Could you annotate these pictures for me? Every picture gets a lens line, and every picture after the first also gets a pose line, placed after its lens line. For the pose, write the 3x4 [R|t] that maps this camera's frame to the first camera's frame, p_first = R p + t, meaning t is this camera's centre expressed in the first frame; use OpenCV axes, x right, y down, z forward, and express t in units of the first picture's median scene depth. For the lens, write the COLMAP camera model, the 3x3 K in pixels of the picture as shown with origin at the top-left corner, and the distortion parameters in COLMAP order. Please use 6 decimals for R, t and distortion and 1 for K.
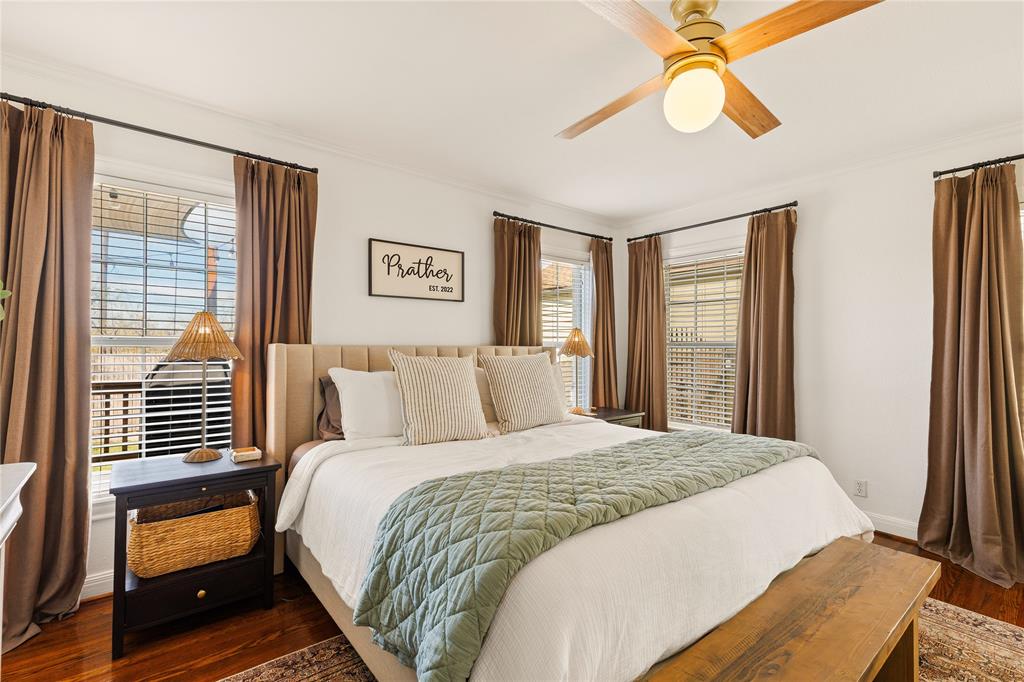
lens RADIAL K [[463.7, 0, 504.7], [0, 463.7, 343.0], [0, 0, 1]] dist [0.004702, 0.000316]
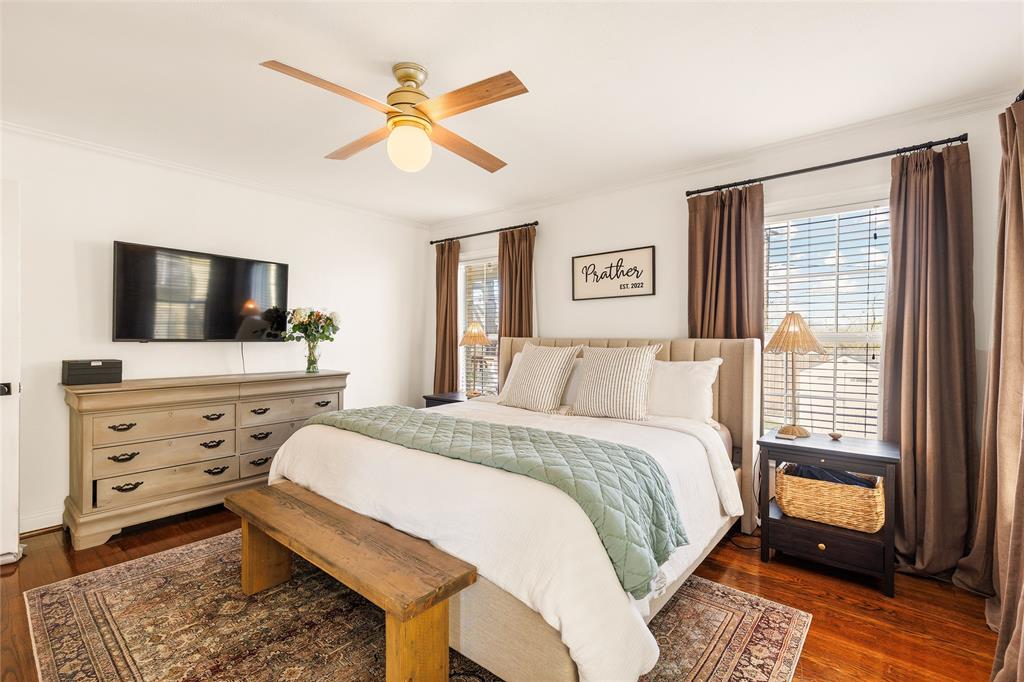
lens RADIAL K [[463.7, 0, 502.8], [0, 463.7, 340.1], [0, 0, 1]] dist [0.004702, 0.000316]
pose [[0.179131, -0.003620, -0.983819, 0.893141], [-0.000627, 0.999993, -0.003794, 0.013748], [0.983825, 0.001296, 0.179128, 0.528175]]
